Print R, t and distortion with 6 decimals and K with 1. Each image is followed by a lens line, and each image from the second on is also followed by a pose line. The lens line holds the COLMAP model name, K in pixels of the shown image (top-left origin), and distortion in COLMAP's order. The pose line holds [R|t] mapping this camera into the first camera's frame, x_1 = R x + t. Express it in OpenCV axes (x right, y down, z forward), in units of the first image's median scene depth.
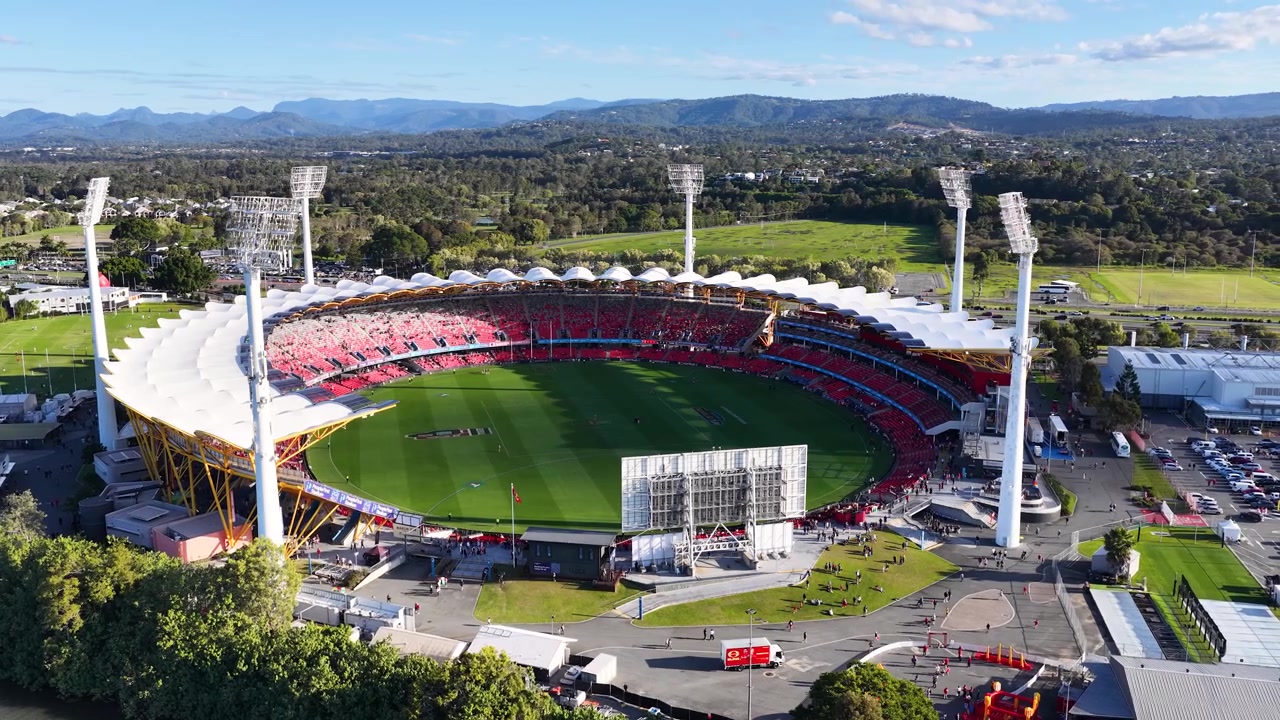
lens RADIAL K [[1111.4, 0, 638.8], [0, 1111.4, 360.8], [0, 0, 1]] dist [-0.002945, 0.019810]
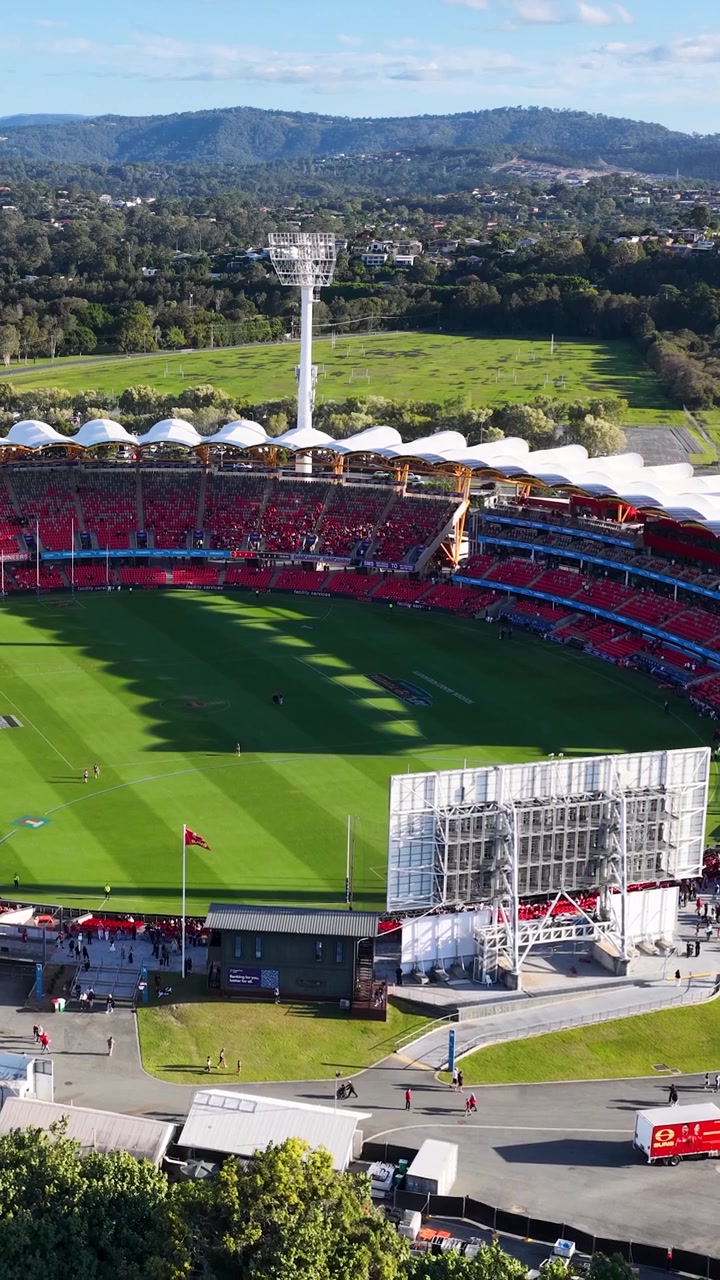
lens RADIAL K [[1959.2, 0, 133.1], [0, 1959.2, 640.9], [0, 0, 1]] dist [0.005916, -0.055365]
pose [[0.998899, -0.008608, 0.046122, -0.094697], [0.007181, 0.999493, 0.031025, -0.004905], [-0.046366, -0.030659, 0.998454, 0.024444]]
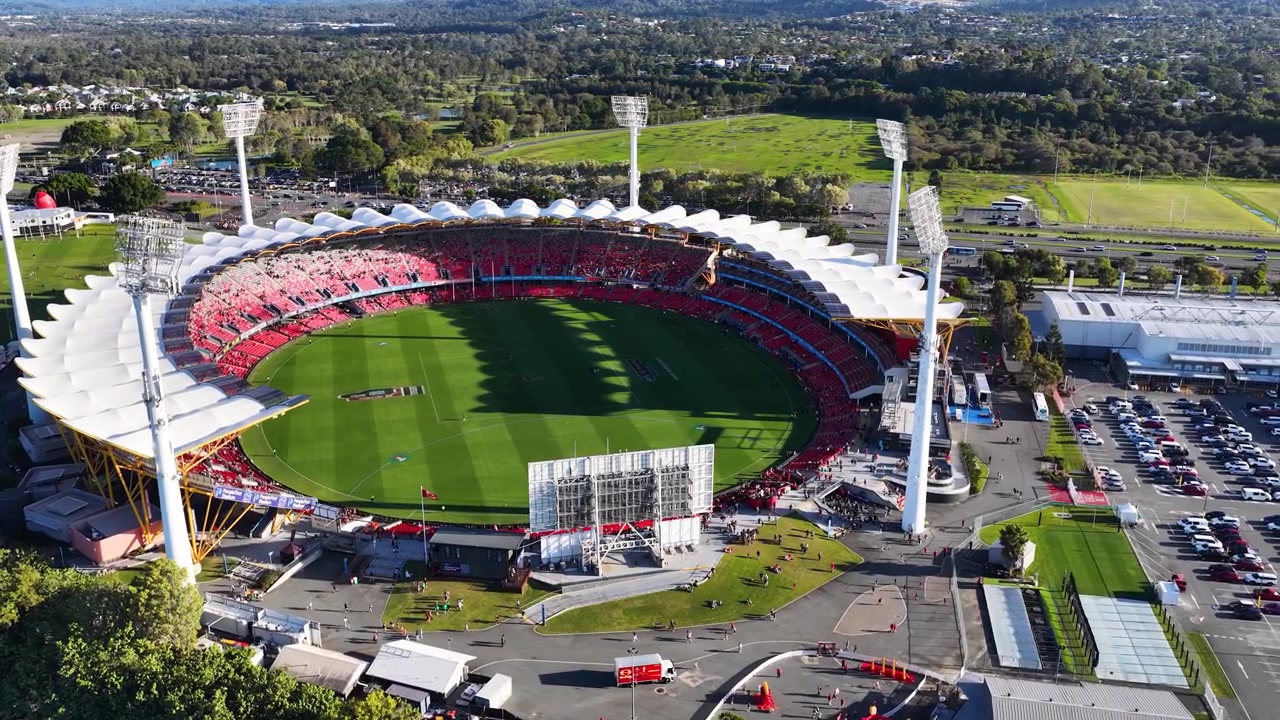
lens RADIAL K [[1099.5, 0, 639.9], [0, 1099.5, 358.1], [0, 0, 1]] dist [-0.004910, 0.025445]
pose [[0.999825, -0.003308, 0.018409, 0.034971], [0.001174, 0.993396, 0.114729, -0.062623], [-0.018667, -0.114687, 0.993226, 0.006816]]
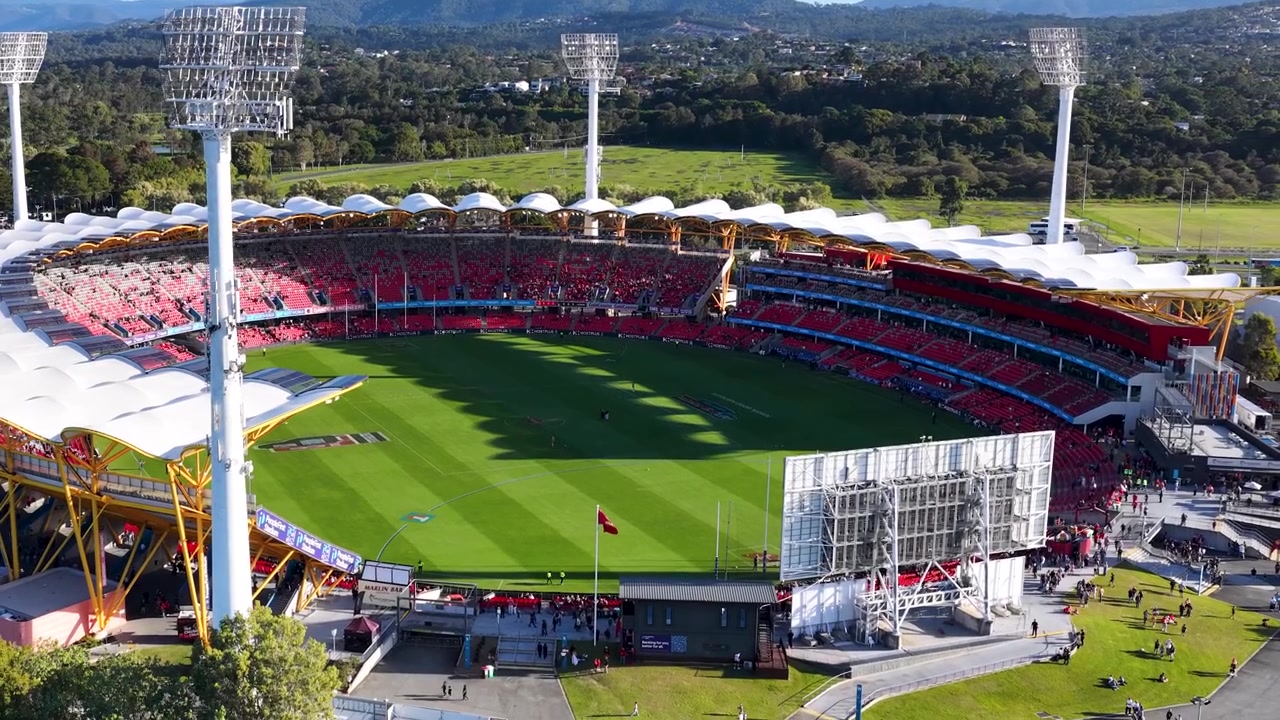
lens RADIAL K [[1560.7, 0, 452.4], [0, 1560.7, 385.0], [0, 0, 1]] dist [-0.005442, 0.019030]
pose [[0.995221, -0.020372, 0.095495, -0.140518], [0.018906, 0.999689, 0.016237, 0.015829], [-0.095796, -0.014354, 0.995297, 0.089450]]
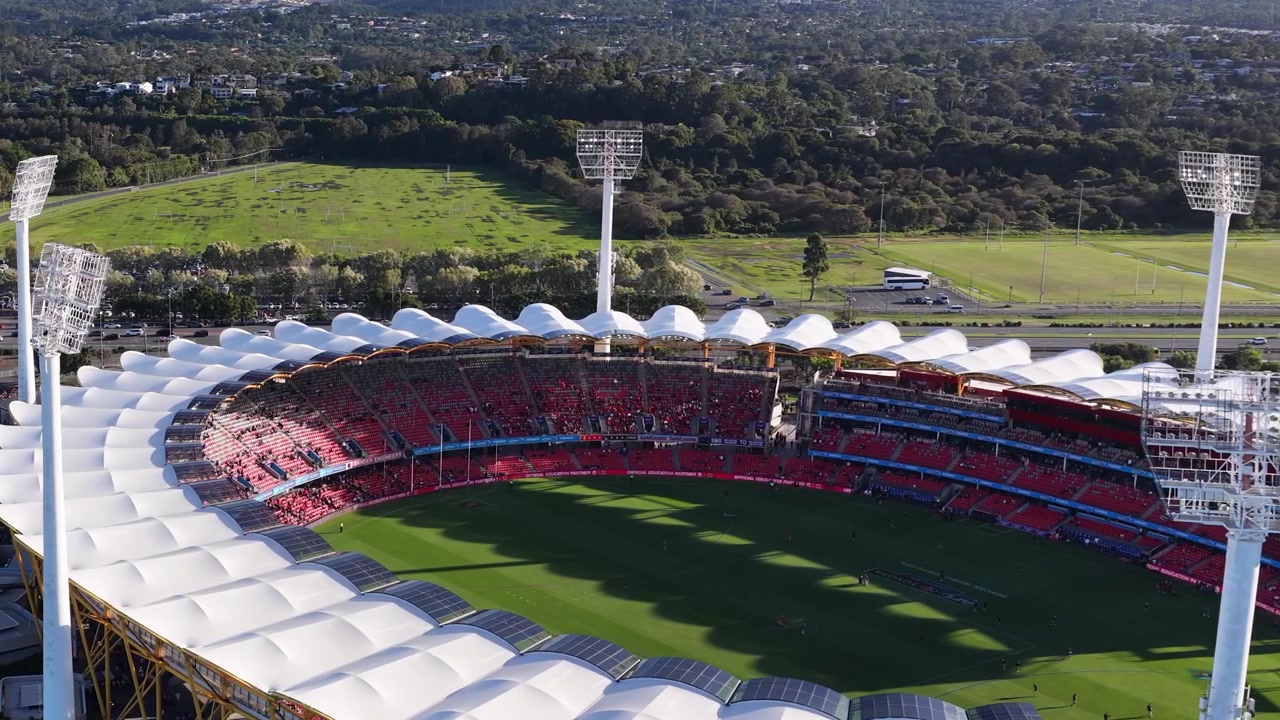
lens RADIAL K [[1705.9, 0, 279.1], [0, 1705.9, 359.6], [0, 0, 1]] dist [0.001500, -0.007365]
pose [[0.952433, -0.062221, 0.298328, -0.429903], [0.059770, 0.998062, 0.017343, -0.087076], [-0.298829, 0.001313, 0.954306, 0.201307]]
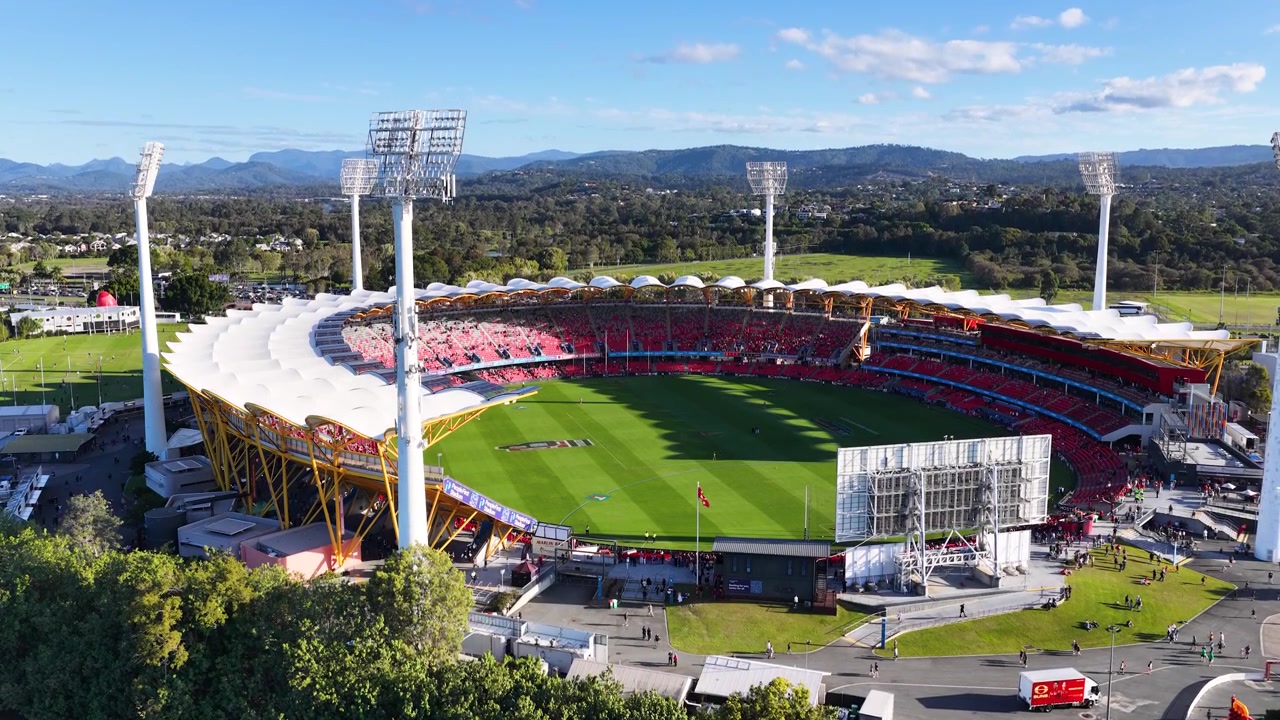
lens RADIAL K [[1111.4, 0, 638.8], [0, 1111.4, 360.8], [0, 0, 1]] dist [-0.002945, 0.019810]
pose [[0.999725, -0.002270, 0.023342, -0.091272], [0.003329, 0.998961, -0.045455, 0.030570], [-0.023214, 0.045521, 0.998694, 0.098673]]
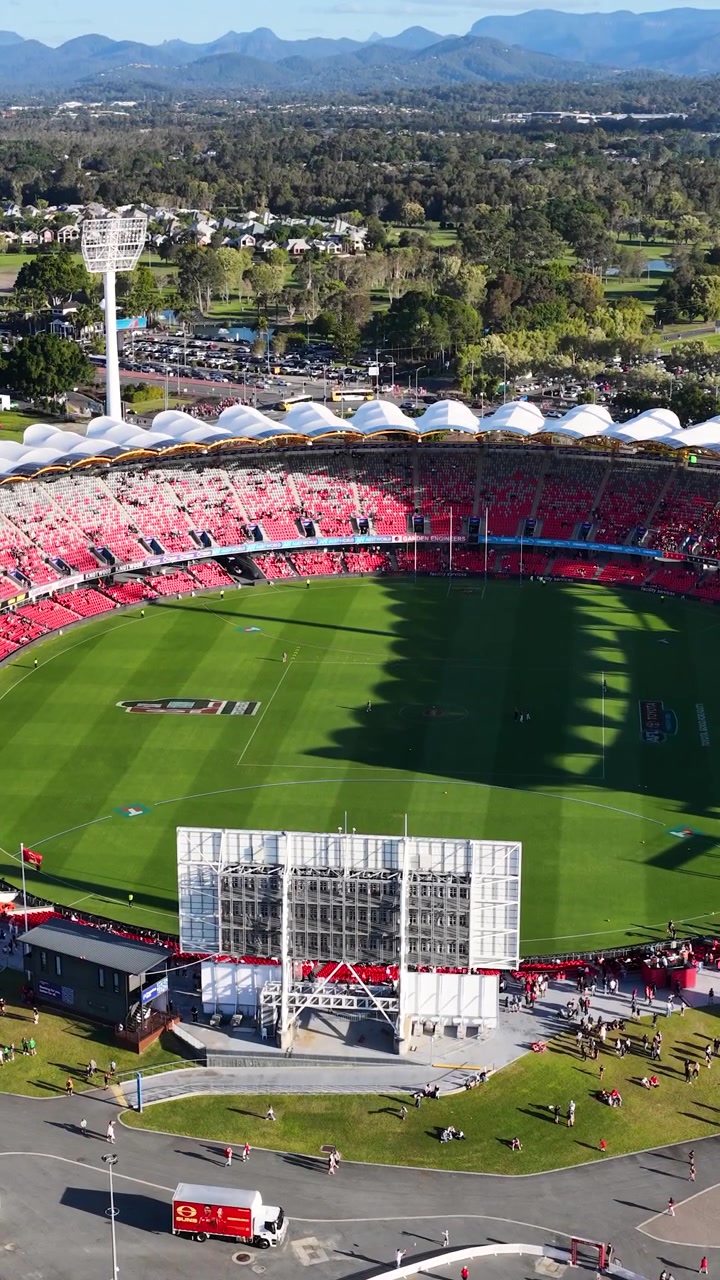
lens RADIAL K [[1980.2, 0, 366.2], [0, 1980.2, 639.6], [0, 0, 1]] dist [-0.004248, 0.014892]
pose [[0.934299, 0.097911, -0.342780, 0.213748], [-0.070983, 0.993384, 0.090274, -0.055601], [0.349351, -0.060011, 0.935068, 0.040584]]
